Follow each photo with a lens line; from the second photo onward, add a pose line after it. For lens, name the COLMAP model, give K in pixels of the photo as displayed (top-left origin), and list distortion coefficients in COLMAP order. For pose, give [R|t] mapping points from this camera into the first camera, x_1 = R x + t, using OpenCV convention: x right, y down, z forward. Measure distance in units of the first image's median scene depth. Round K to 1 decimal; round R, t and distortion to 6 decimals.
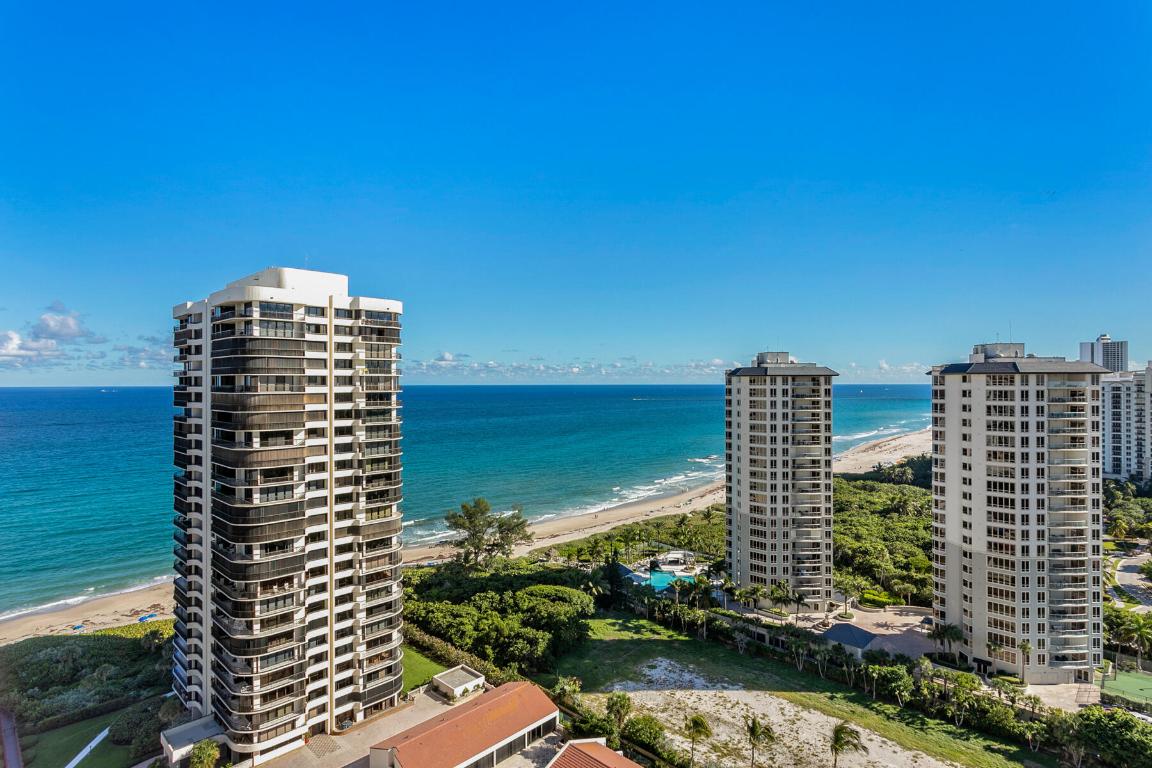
lens RADIAL K [[594.0, 0, 579.9], [0, 594.0, 381.2], [0, 0, 1]] dist [-0.007796, 0.002644]
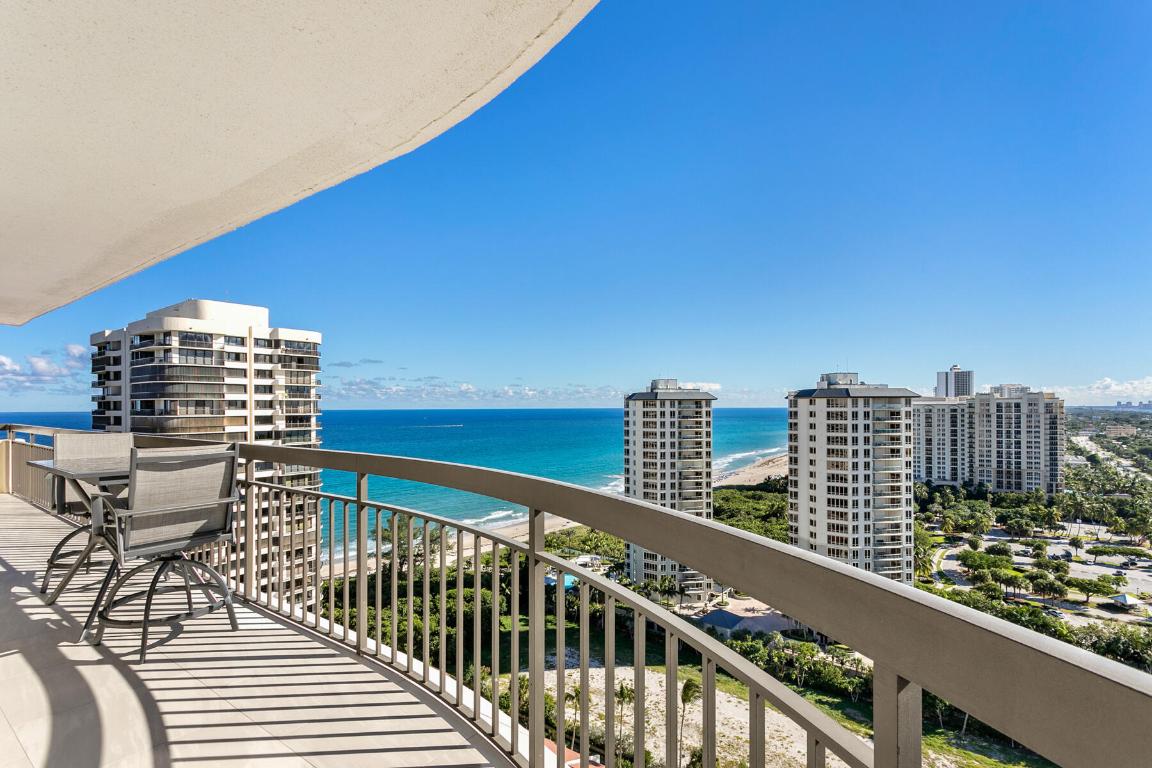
lens RADIAL K [[560.9, 0, 588.0], [0, 560.9, 410.8], [0, 0, 1]] dist [0.001052, 0.001755]
pose [[0.992908, -0.003671, 0.118826, 0.064335], [0.002617, 0.999956, 0.009030, 0.002439], [-0.118854, -0.008655, 0.992874, -0.086864]]
